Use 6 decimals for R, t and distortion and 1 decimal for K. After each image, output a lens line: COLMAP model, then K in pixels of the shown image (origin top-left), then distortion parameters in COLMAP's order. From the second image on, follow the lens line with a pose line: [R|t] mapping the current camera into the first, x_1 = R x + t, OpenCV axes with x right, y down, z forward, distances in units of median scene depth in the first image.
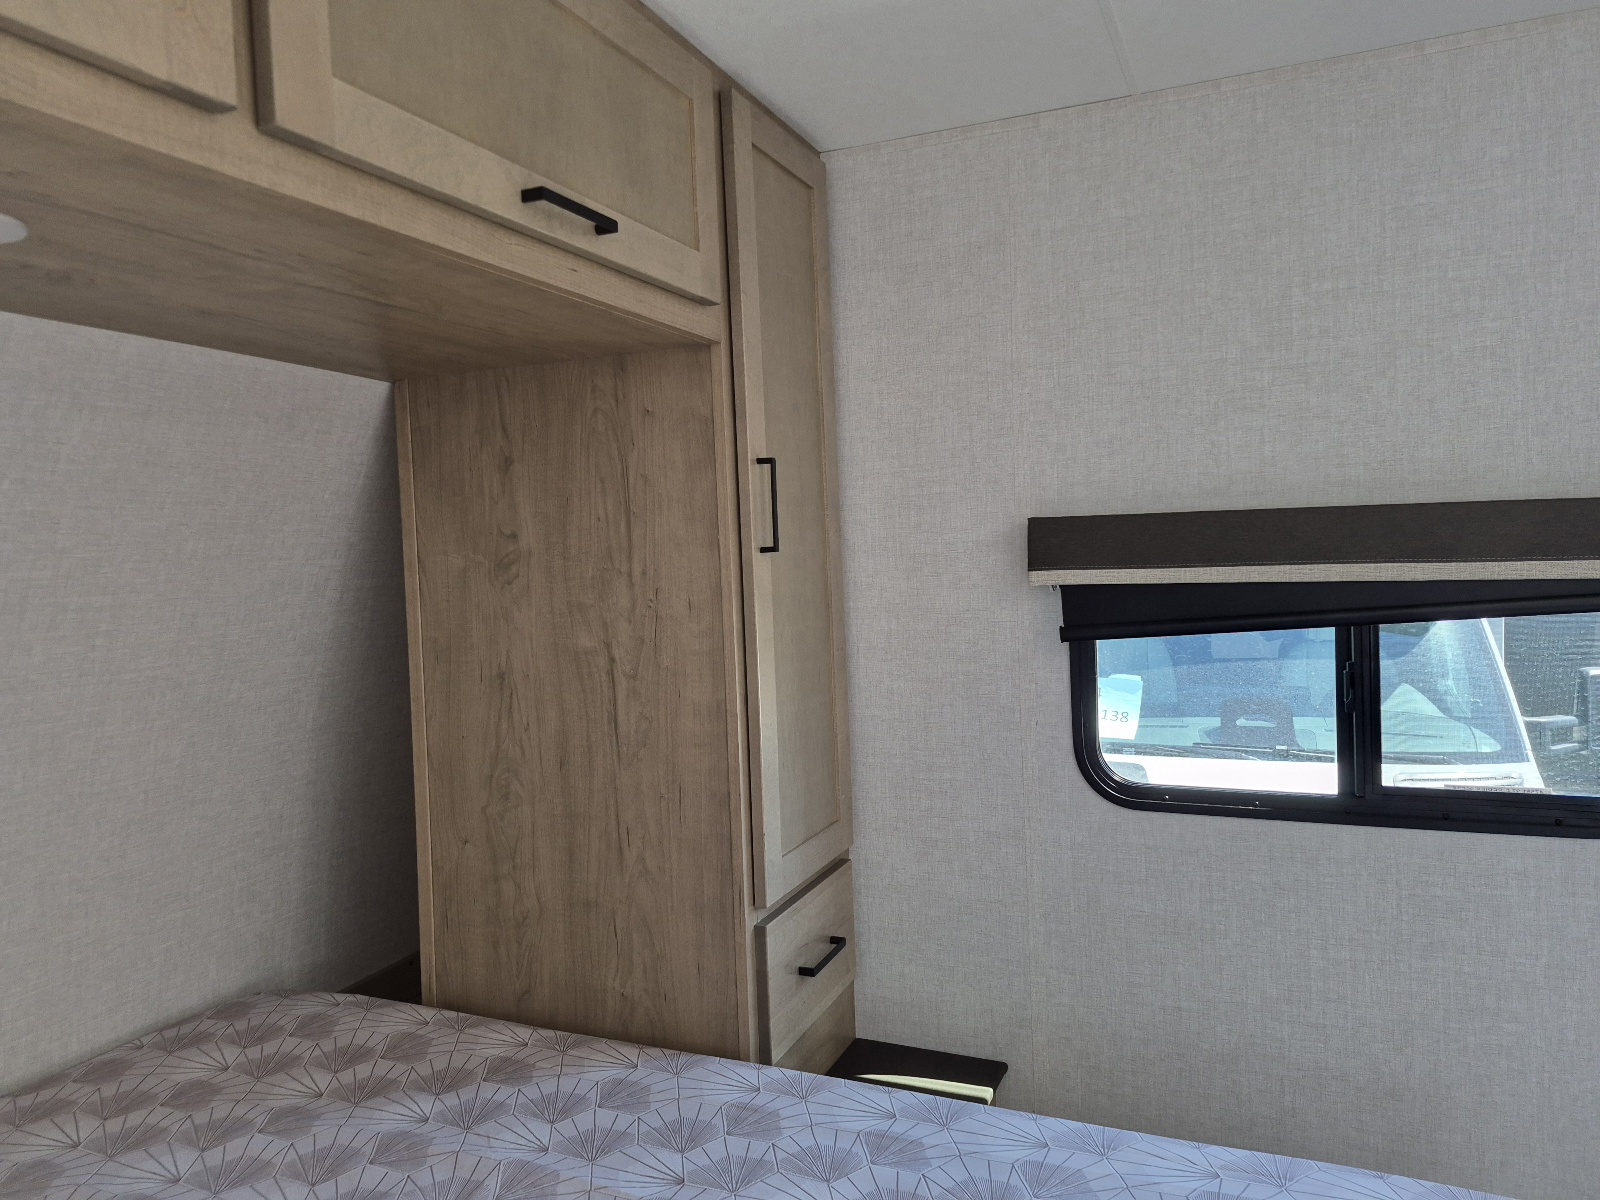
lens RADIAL K [[1114.7, 0, 800.0], [0, 1114.7, 600.0], [0, 0, 1]] dist [0.072206, -0.044037]
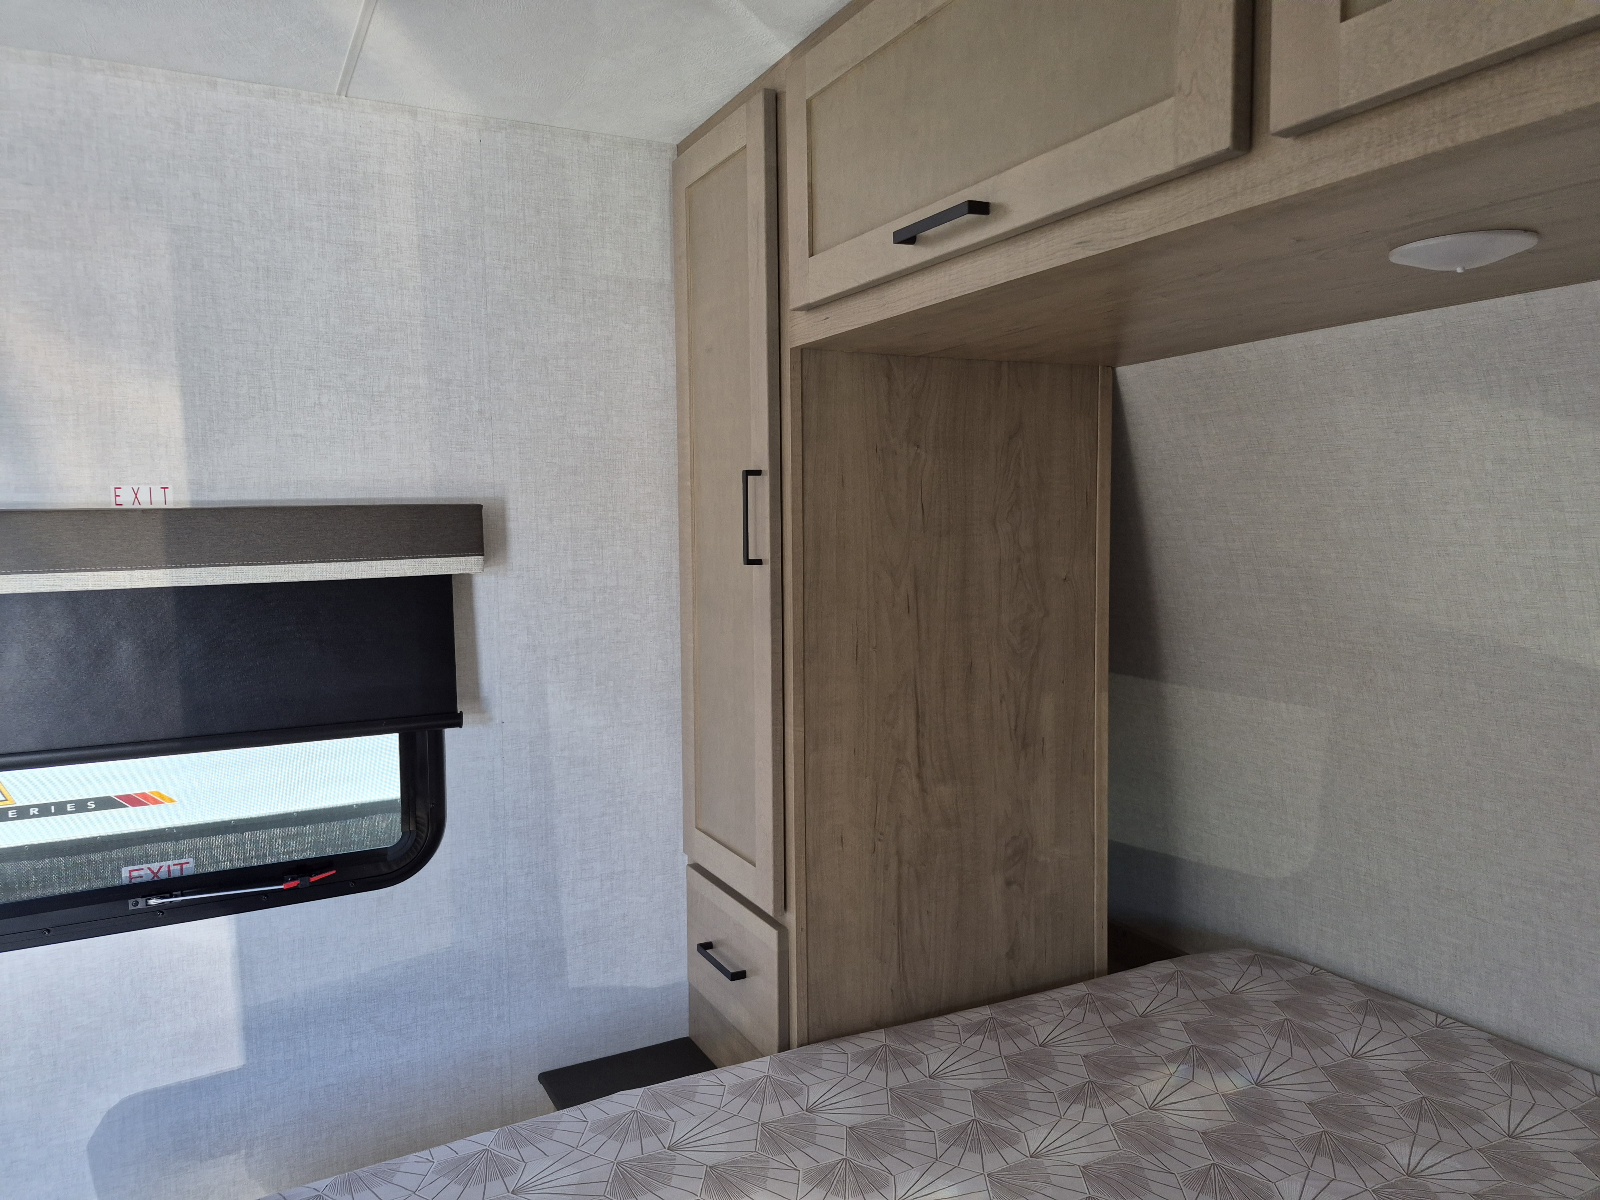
lens RADIAL K [[1116.7, 0, 768.0], [0, 1116.7, 601.6], [0, 0, 1]] dist [-0.003459, -0.005066]
pose [[-0.643036, 0.109933, -0.757904, 0.303777], [0.003763, 0.990085, 0.140418, -0.085927], [0.765827, 0.087442, -0.637074, 0.699568]]
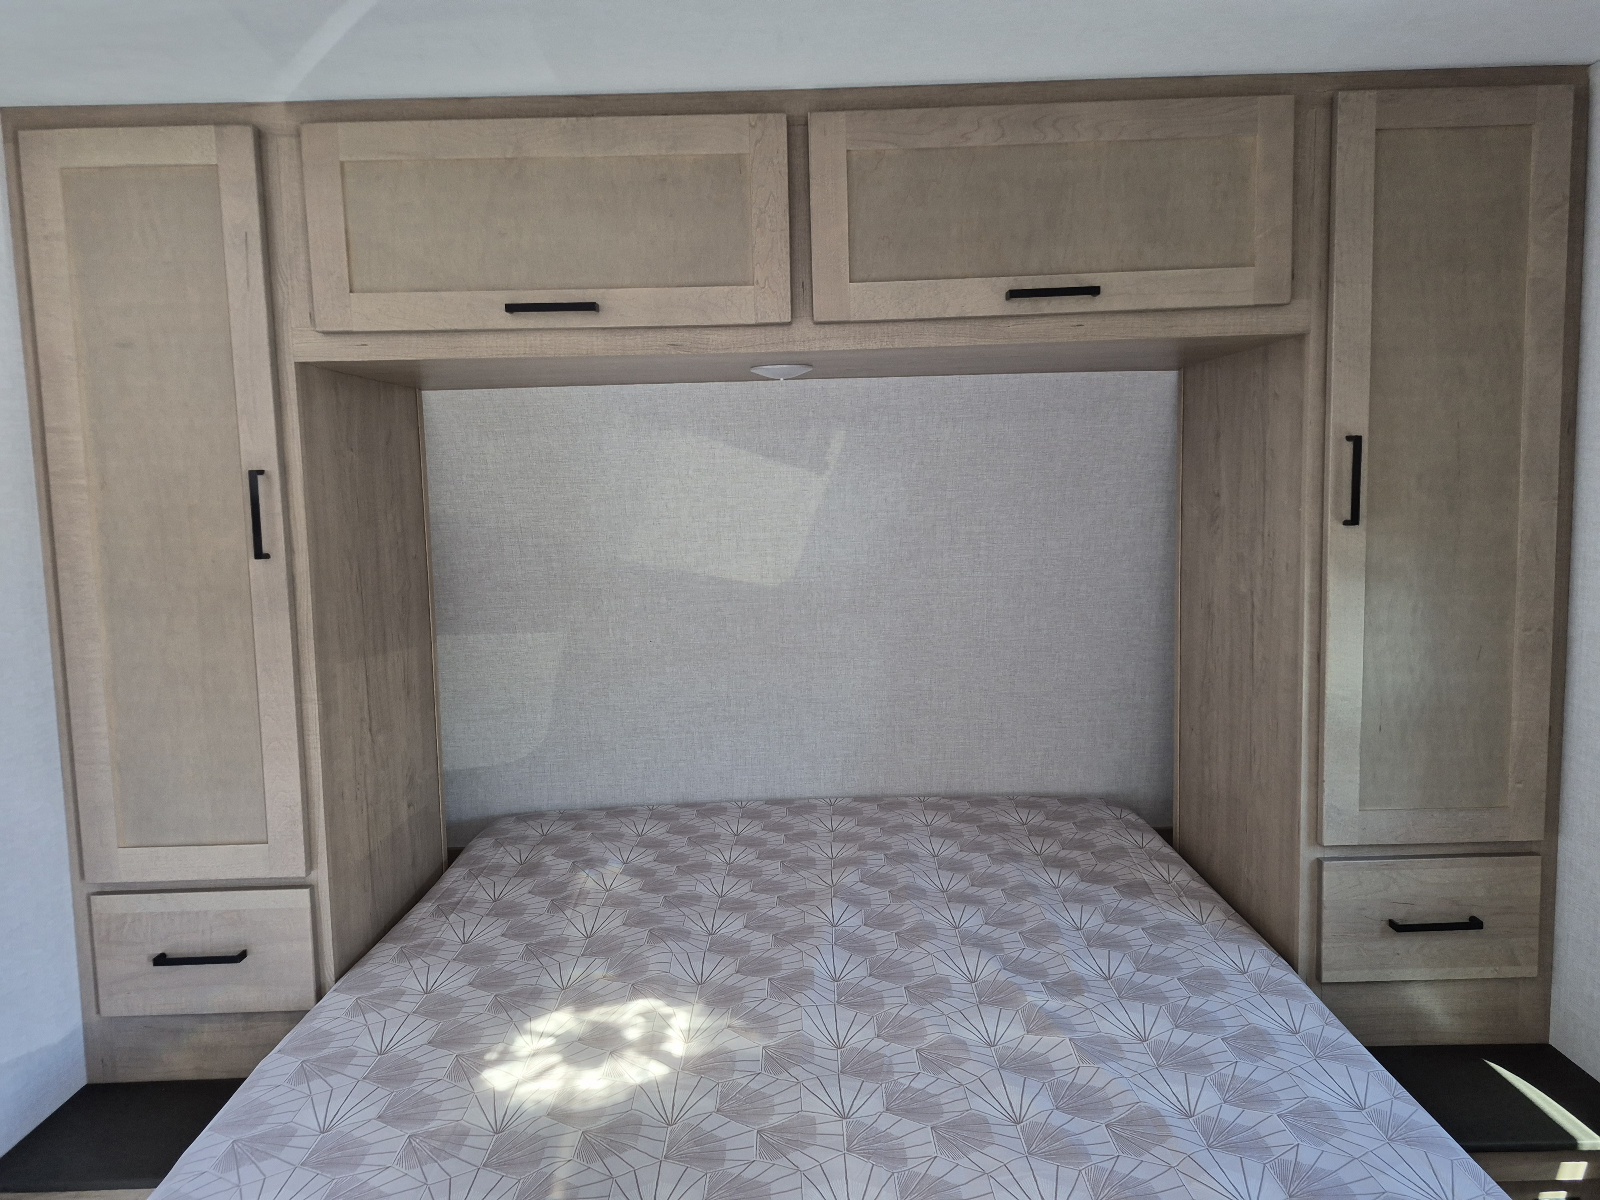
lens RADIAL K [[1114.7, 0, 800.0], [0, 1114.7, 600.0], [0, 0, 1]] dist [0.072206, -0.044037]
pose [[0.409599, 0.131720, -0.902706, 0.757296], [-0.032345, 0.990996, 0.129927, -0.097338], [0.911692, -0.024020, 0.410172, 0.072926]]
